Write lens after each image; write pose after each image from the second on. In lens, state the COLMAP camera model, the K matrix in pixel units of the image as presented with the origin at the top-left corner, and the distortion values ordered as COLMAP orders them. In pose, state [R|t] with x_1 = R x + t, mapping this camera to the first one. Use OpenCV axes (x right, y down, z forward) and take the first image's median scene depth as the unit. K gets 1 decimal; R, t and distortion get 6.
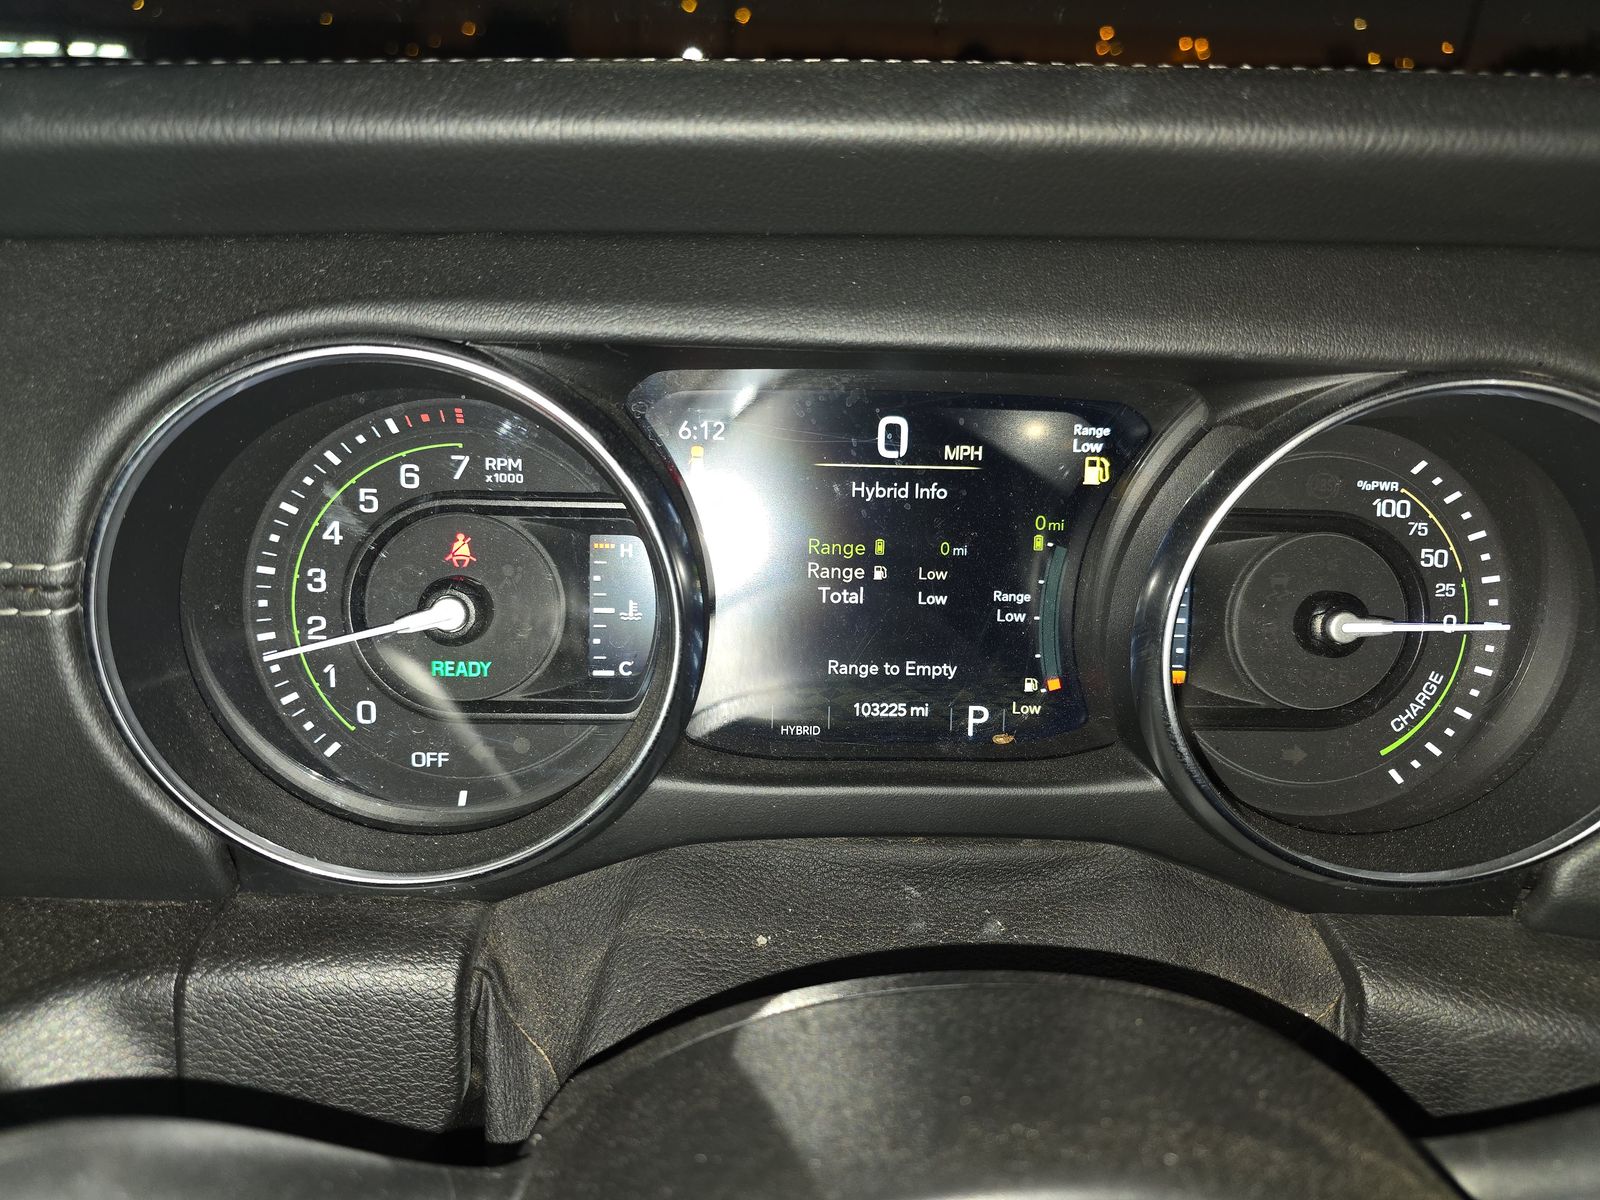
lens RADIAL K [[1101.3, 0, 804.3], [0, 1101.3, 635.7], [0, 0, 1]] dist [-0.001412, -0.005733]
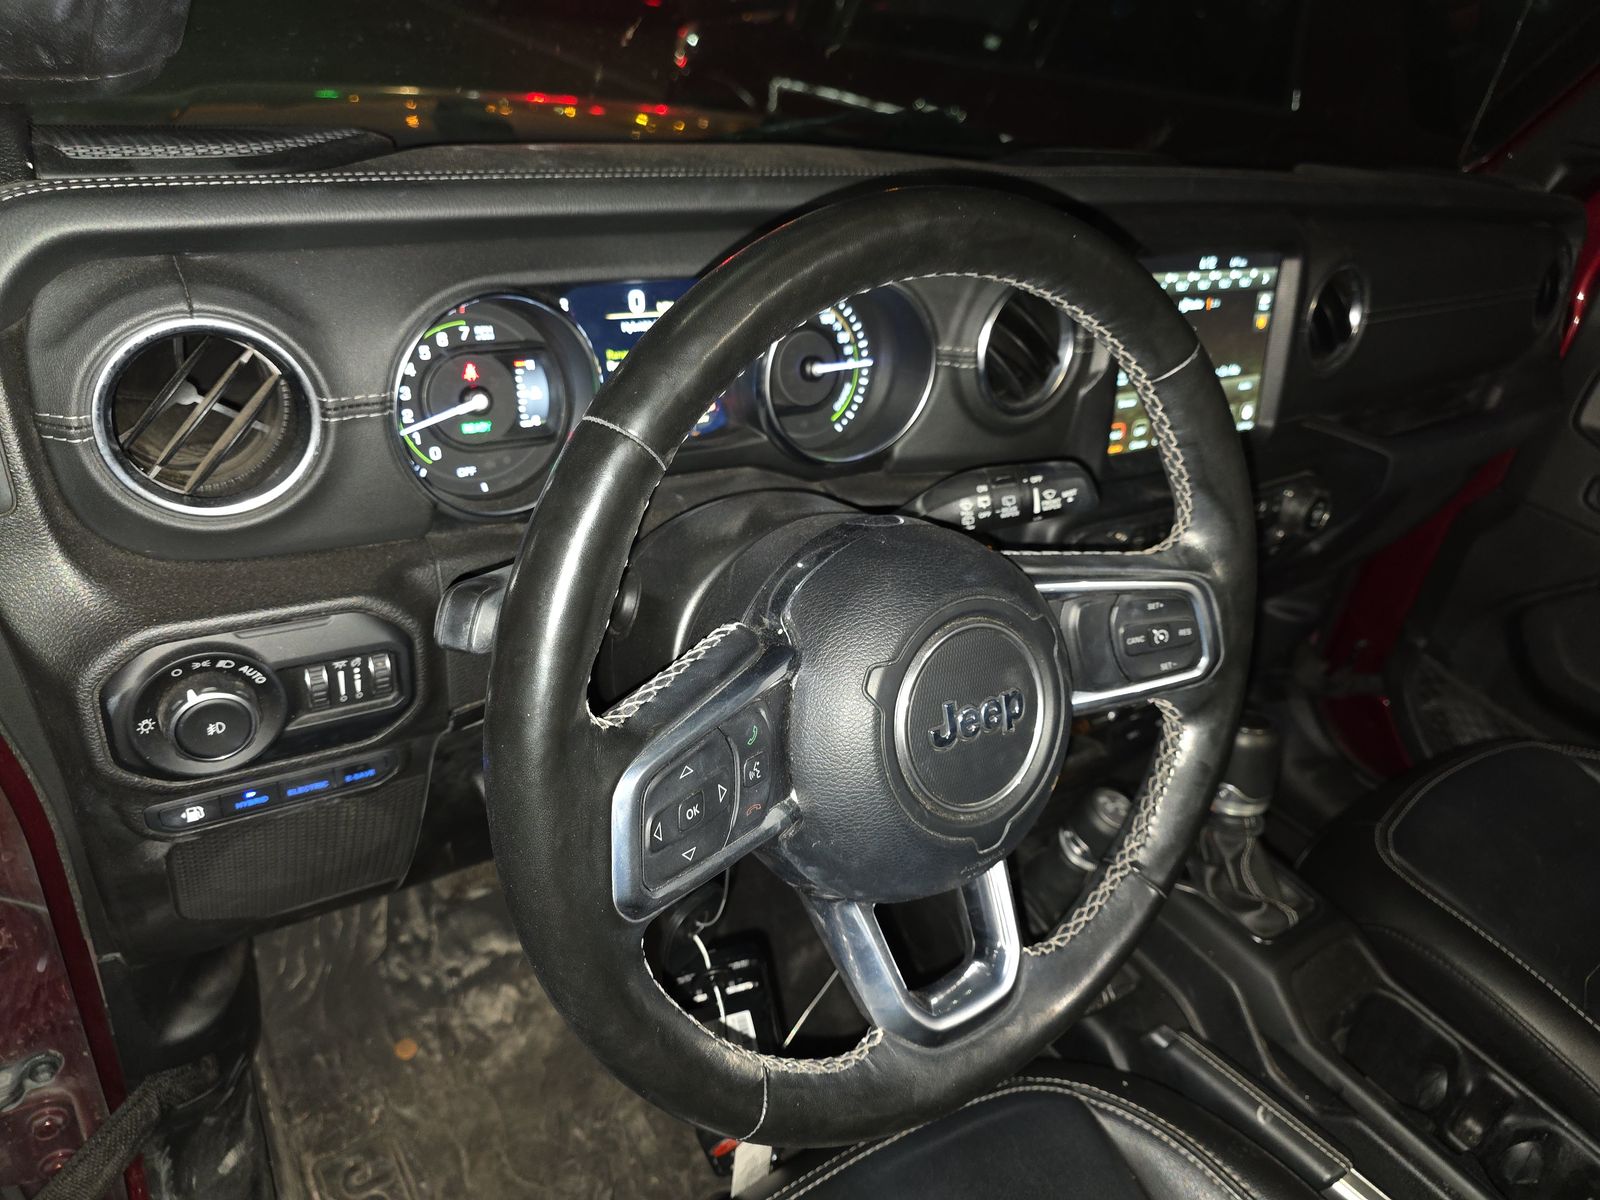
lens RADIAL K [[1086.2, 0, 800.0], [0, 1086.2, 600.0], [0, 0, 1]] dist [0.019464, 0.001567]
pose [[0.858487, -0.197732, 0.473183, -0.854056], [0.107209, 0.971490, 0.211456, -0.025413], [-0.501504, -0.130802, 0.855210, -1.222182]]
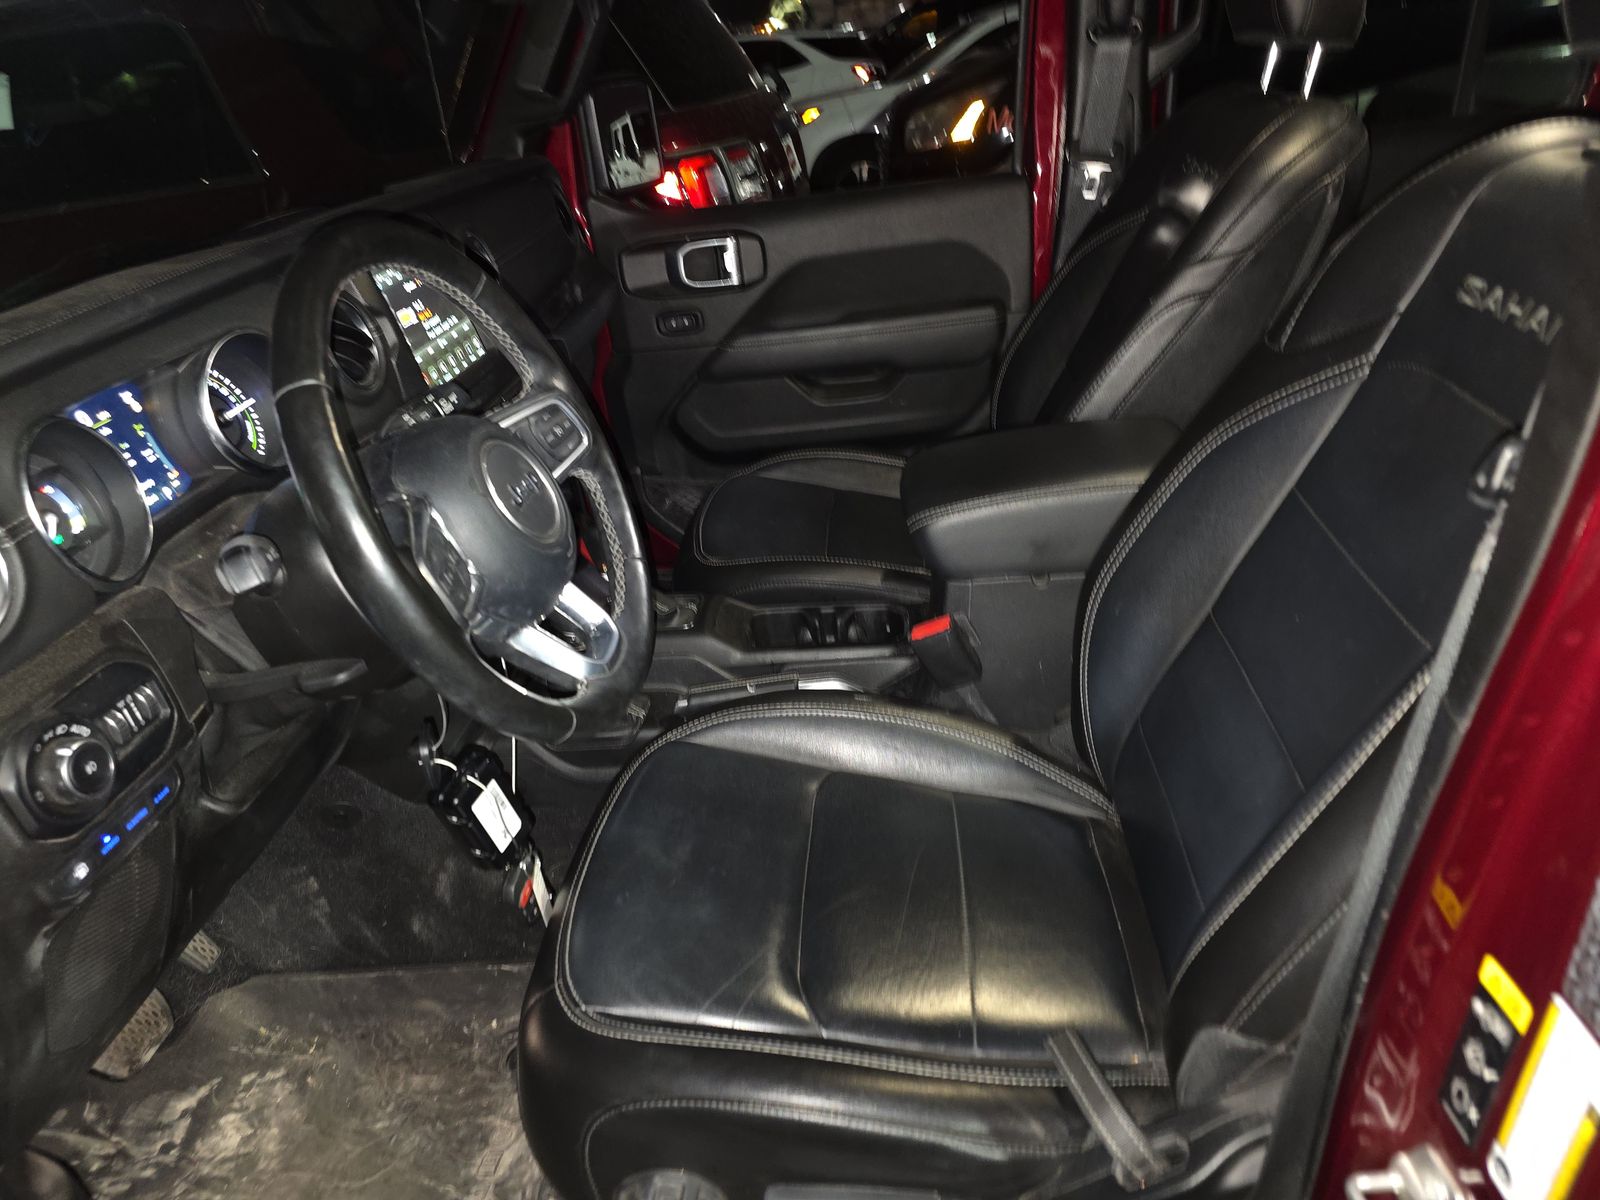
lens RADIAL K [[1101.3, 0, 804.3], [0, 1101.3, 635.7], [0, 0, 1]] dist [-0.001412, -0.005733]
pose [[0.149382, -0.526271, 0.837093, -2.479272], [0.478679, 0.779264, 0.404493, -0.001200], [-0.865189, 0.340274, 0.368322, -1.587294]]
